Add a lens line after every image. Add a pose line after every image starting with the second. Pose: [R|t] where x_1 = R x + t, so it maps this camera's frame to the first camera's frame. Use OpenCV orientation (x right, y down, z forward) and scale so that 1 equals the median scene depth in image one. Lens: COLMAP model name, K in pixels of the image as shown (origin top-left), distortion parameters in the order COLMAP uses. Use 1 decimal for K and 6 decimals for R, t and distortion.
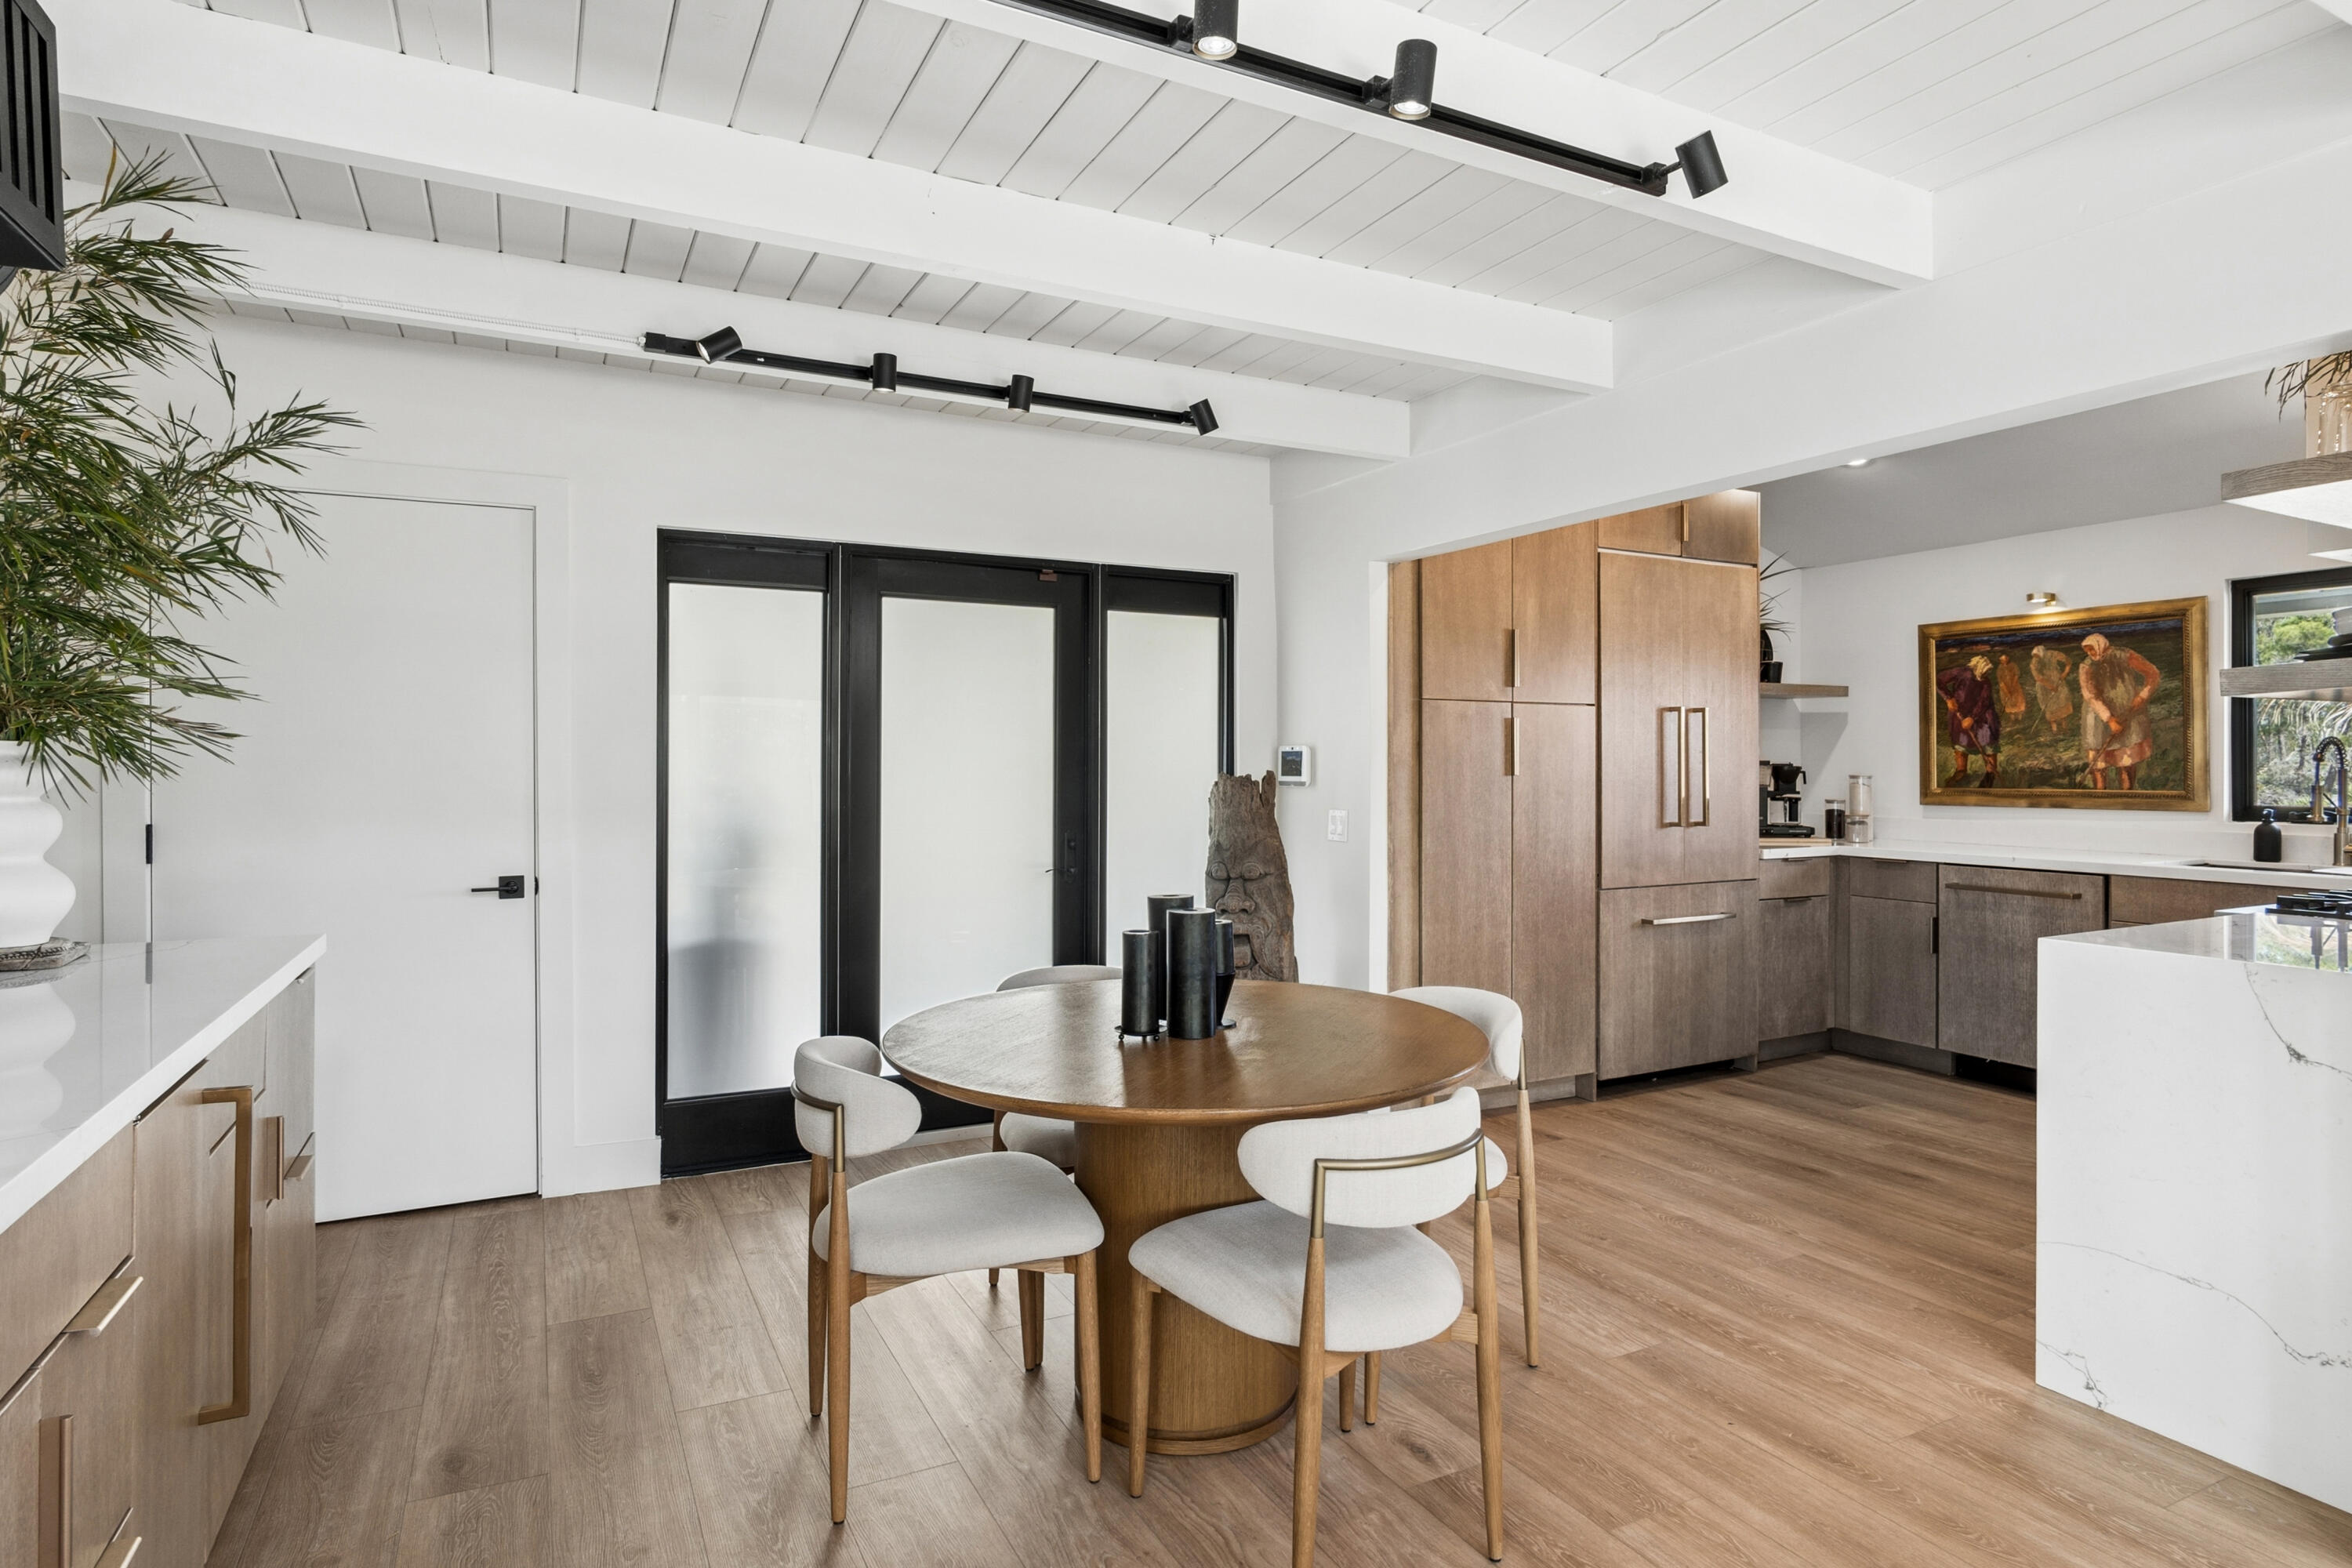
lens RADIAL K [[1260.2, 0, 1145.9], [0, 1260.2, 756.0], [0, 0, 1]] dist [-0.004403, -0.000196]
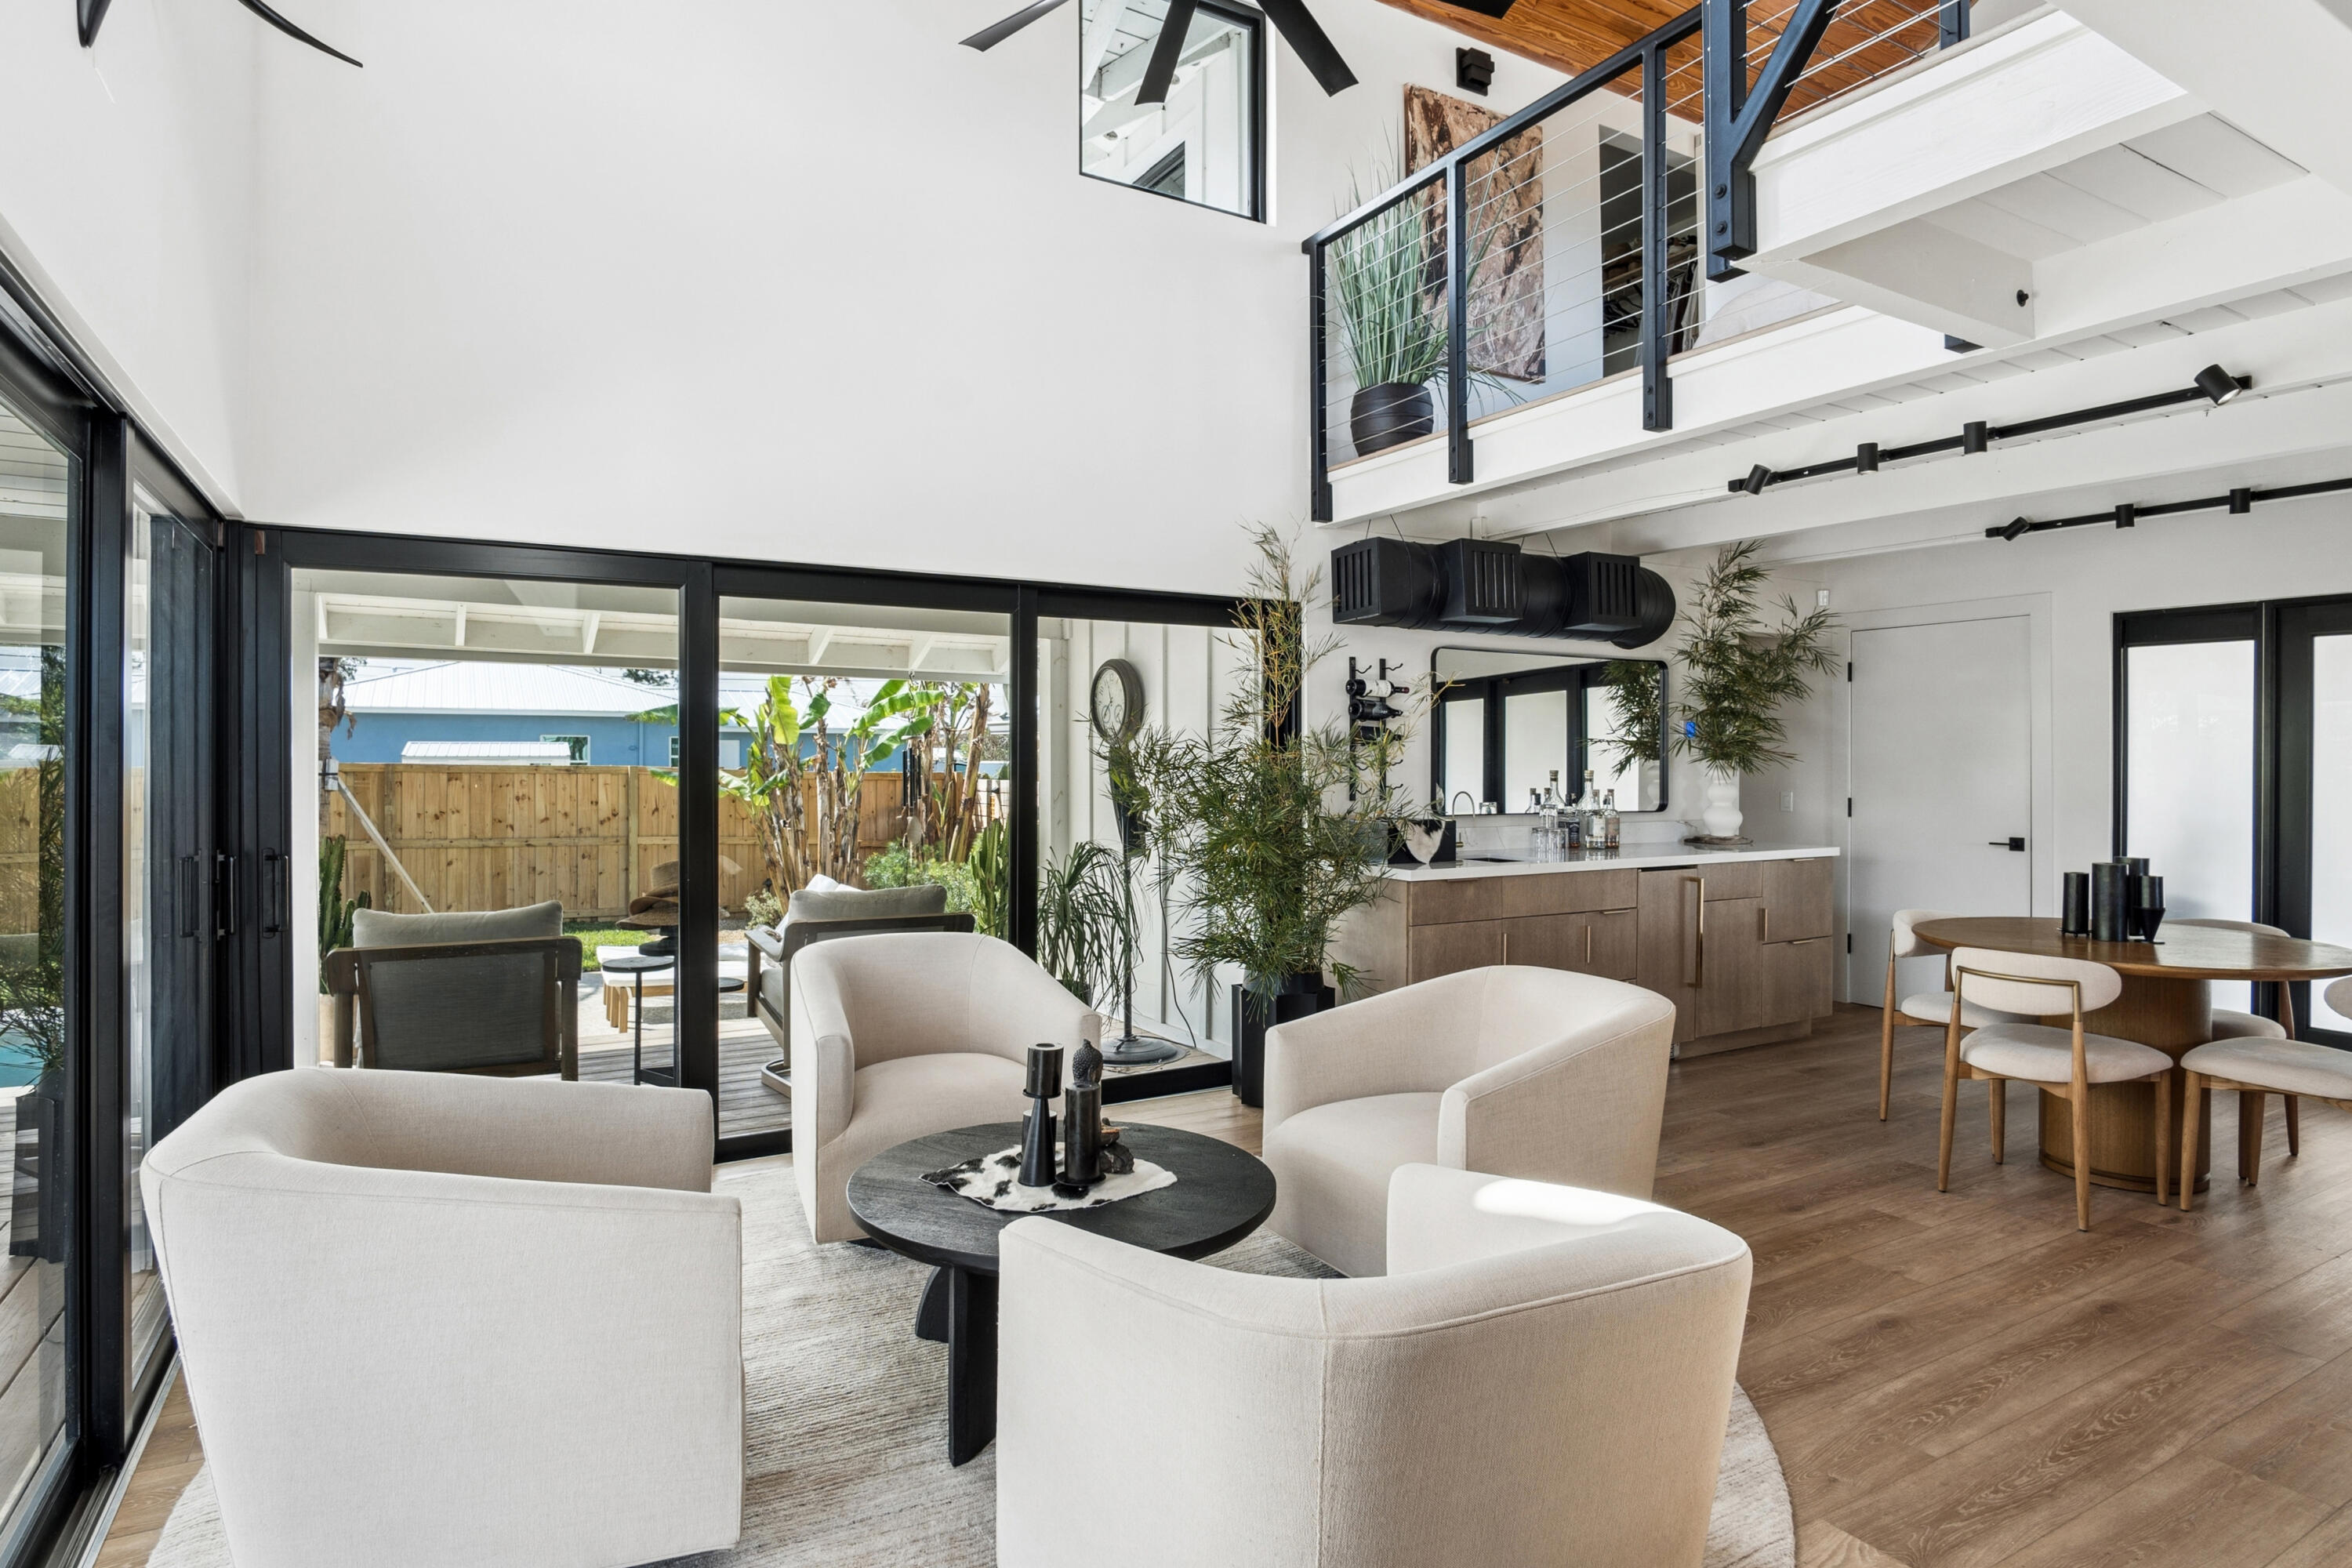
lens RADIAL K [[1261.6, 0, 1200.5], [0, 1261.6, 757.5], [0, 0, 1]] dist [-0.024910, 0.008364]
pose [[0.073338, -0.000899, -0.997307, 0.828335], [0.003967, 0.999992, -0.000610, -0.010886], [0.997299, -0.003912, 0.073341, -0.152882]]
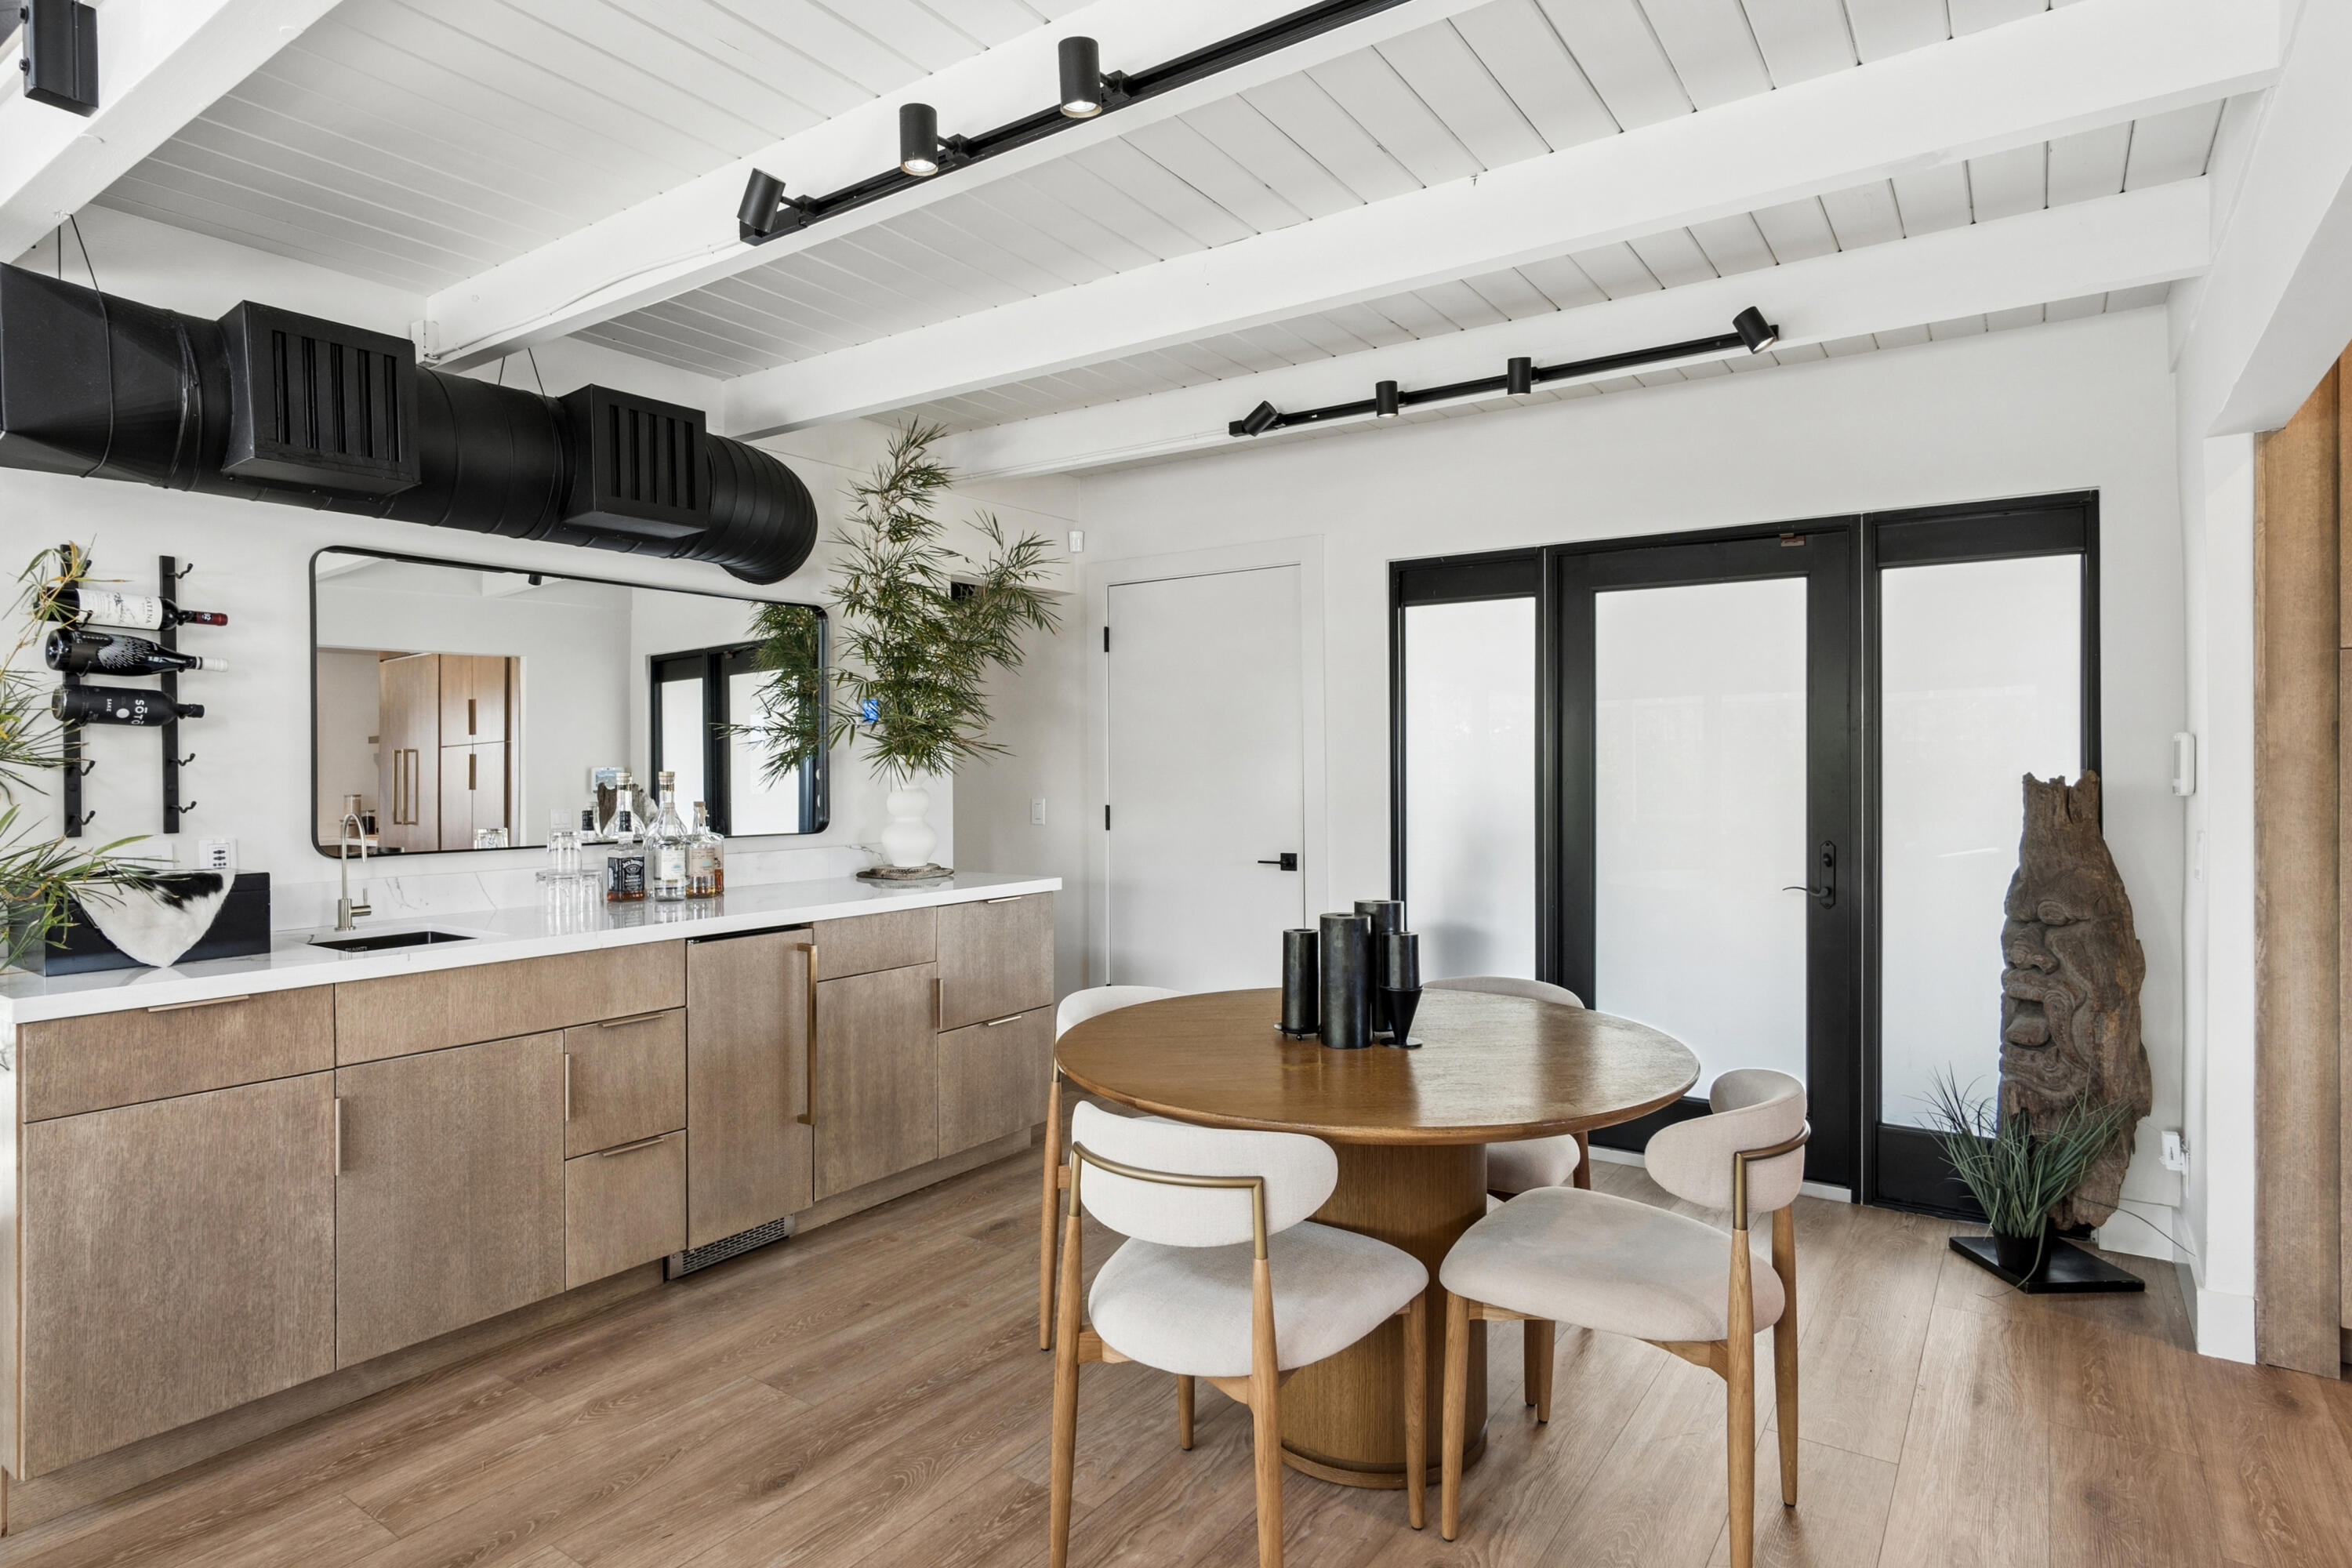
lens RADIAL K [[1246.8, 0, 1199.7], [0, 1246.8, 770.7], [0, 0, 1]] dist [-0.003569, -0.000964]
pose [[0.492607, 0.000688, -0.870251, 0.432869], [0.012590, 0.999889, 0.007917, 0.000108], [0.870161, -0.014857, 0.492544, 0.231140]]
